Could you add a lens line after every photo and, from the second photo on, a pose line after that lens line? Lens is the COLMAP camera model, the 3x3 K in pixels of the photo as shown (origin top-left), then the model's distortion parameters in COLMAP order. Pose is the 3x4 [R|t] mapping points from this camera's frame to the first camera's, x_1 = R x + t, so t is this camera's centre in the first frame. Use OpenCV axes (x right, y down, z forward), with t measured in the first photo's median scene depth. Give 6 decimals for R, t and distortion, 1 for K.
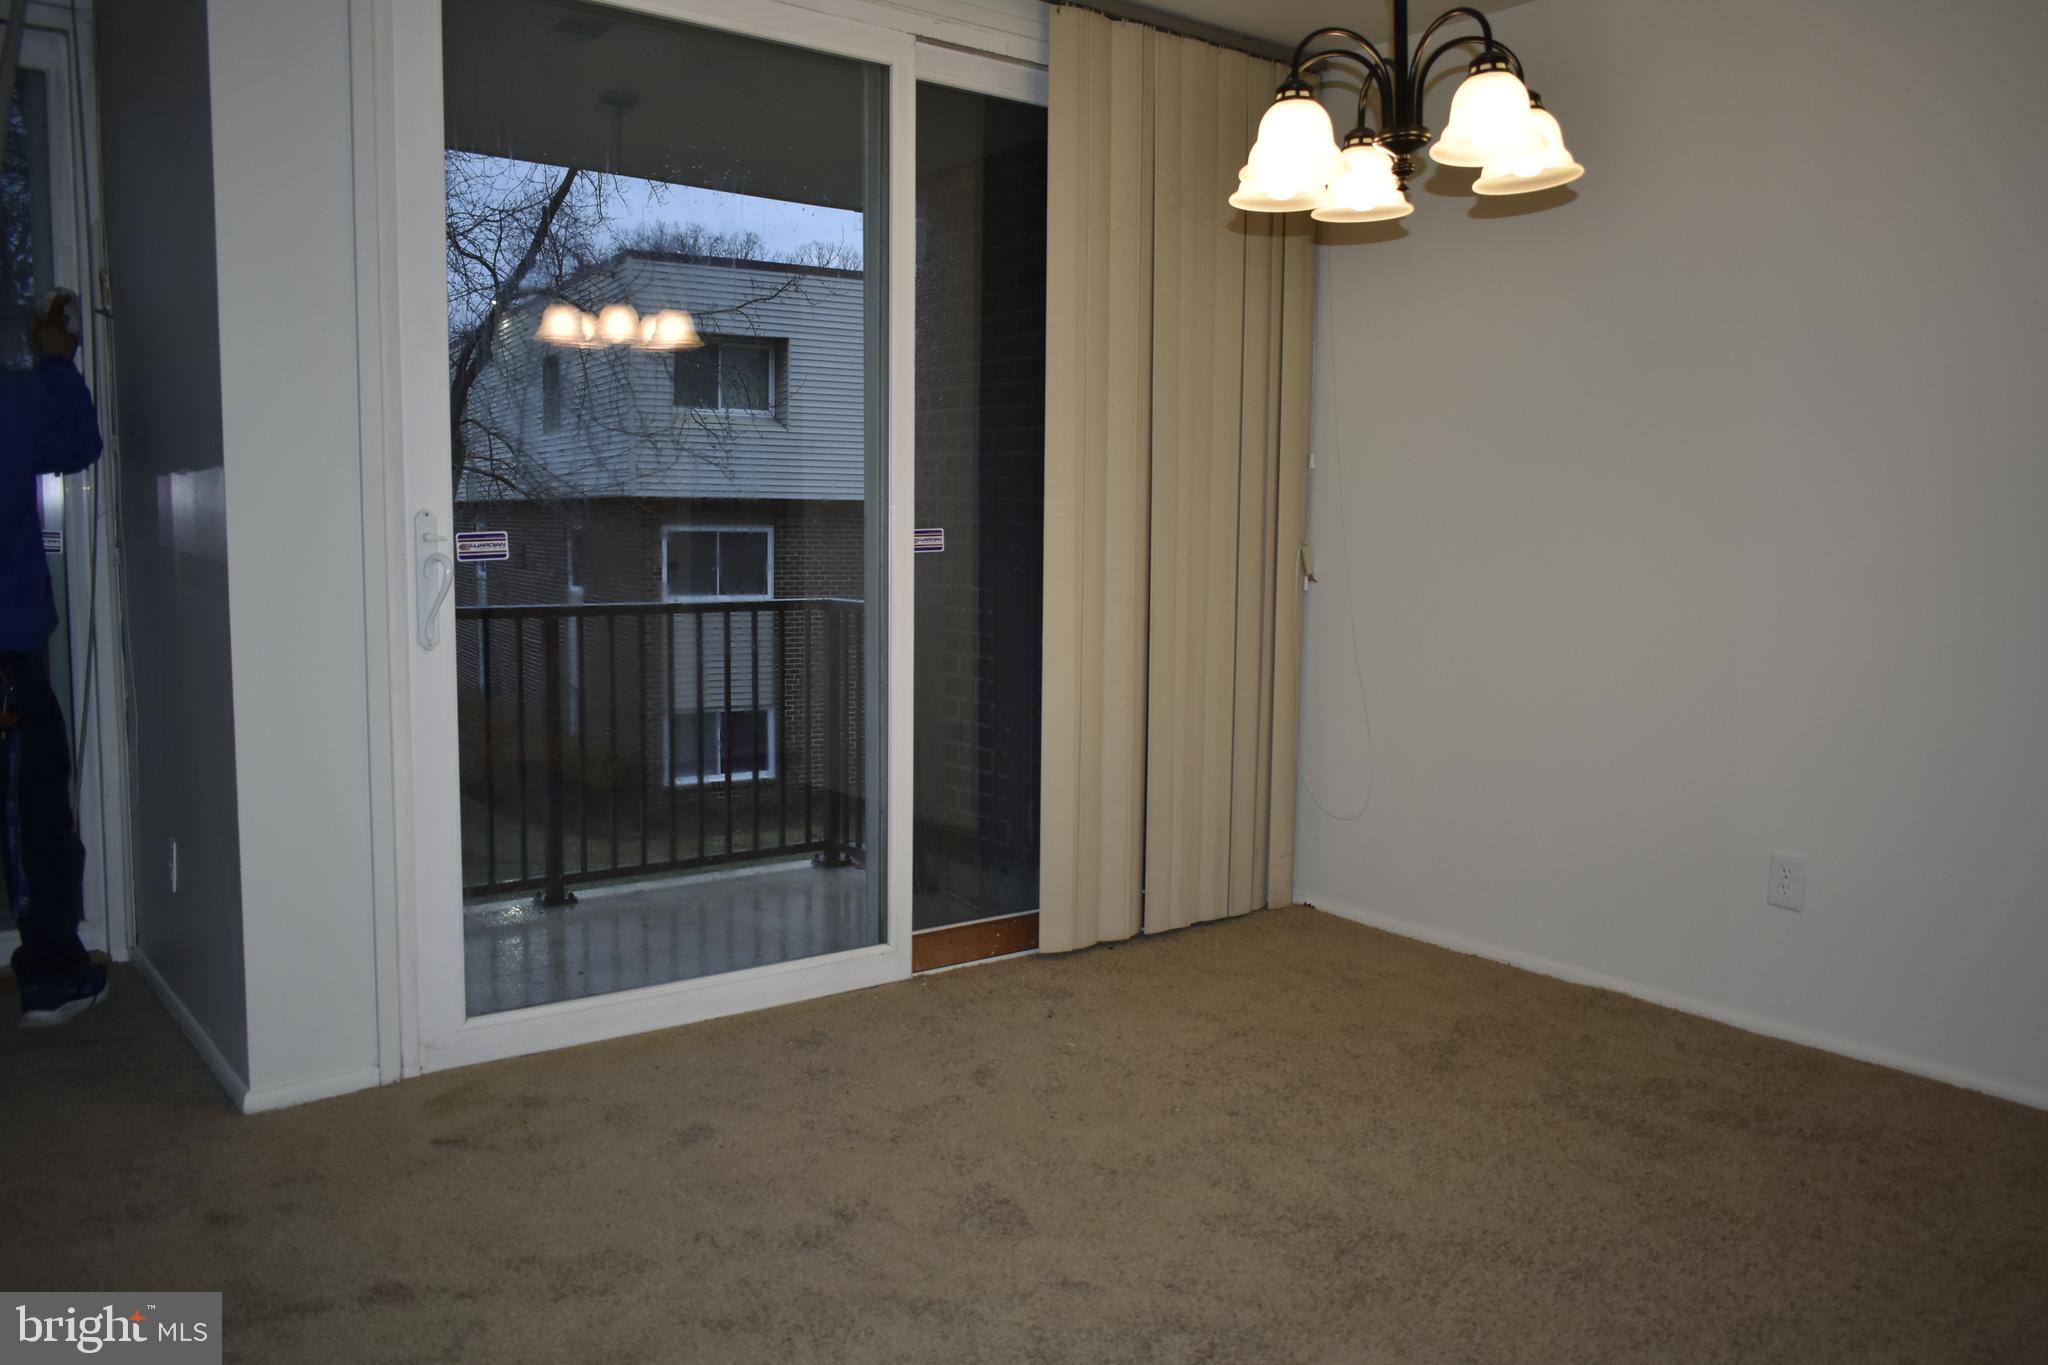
lens RADIAL K [[1567.1, 0, 1026.9], [0, 1567.1, 677.7], [0, 0, 1]] dist [-0.025252, 0.024822]
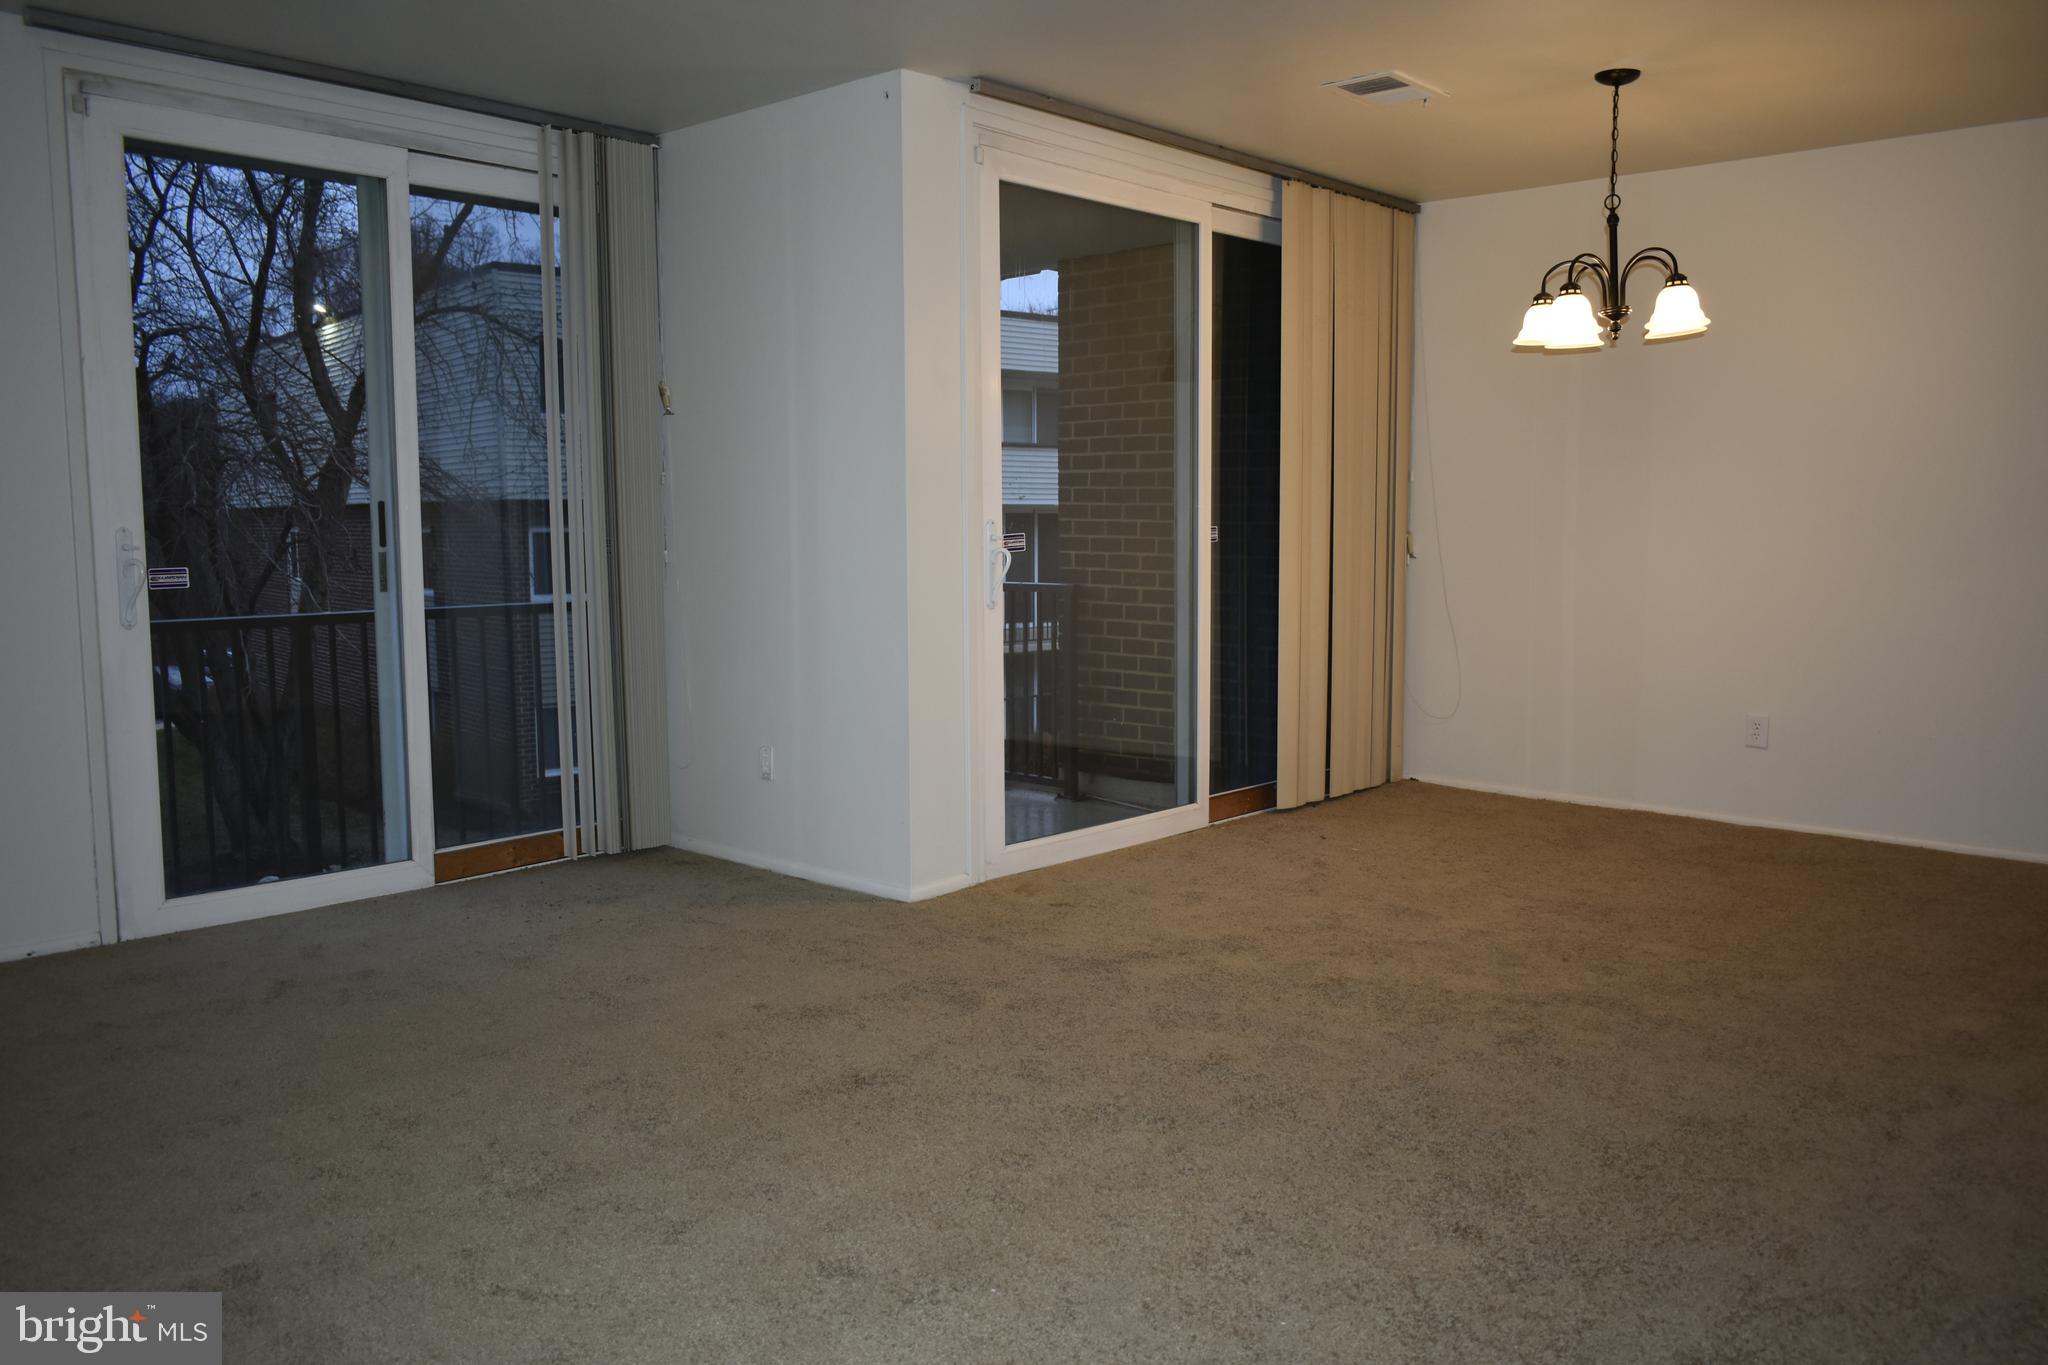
lens RADIAL K [[1567.1, 0, 1024.1], [0, 1567.1, 682.3], [0, 0, 1]] dist [-0.025252, 0.024822]
pose [[0.985845, -0.035096, 0.163943, -0.483092], [0.033870, 0.999373, 0.010268, 0.031988], [-0.164200, -0.004570, 0.986416, -0.444922]]
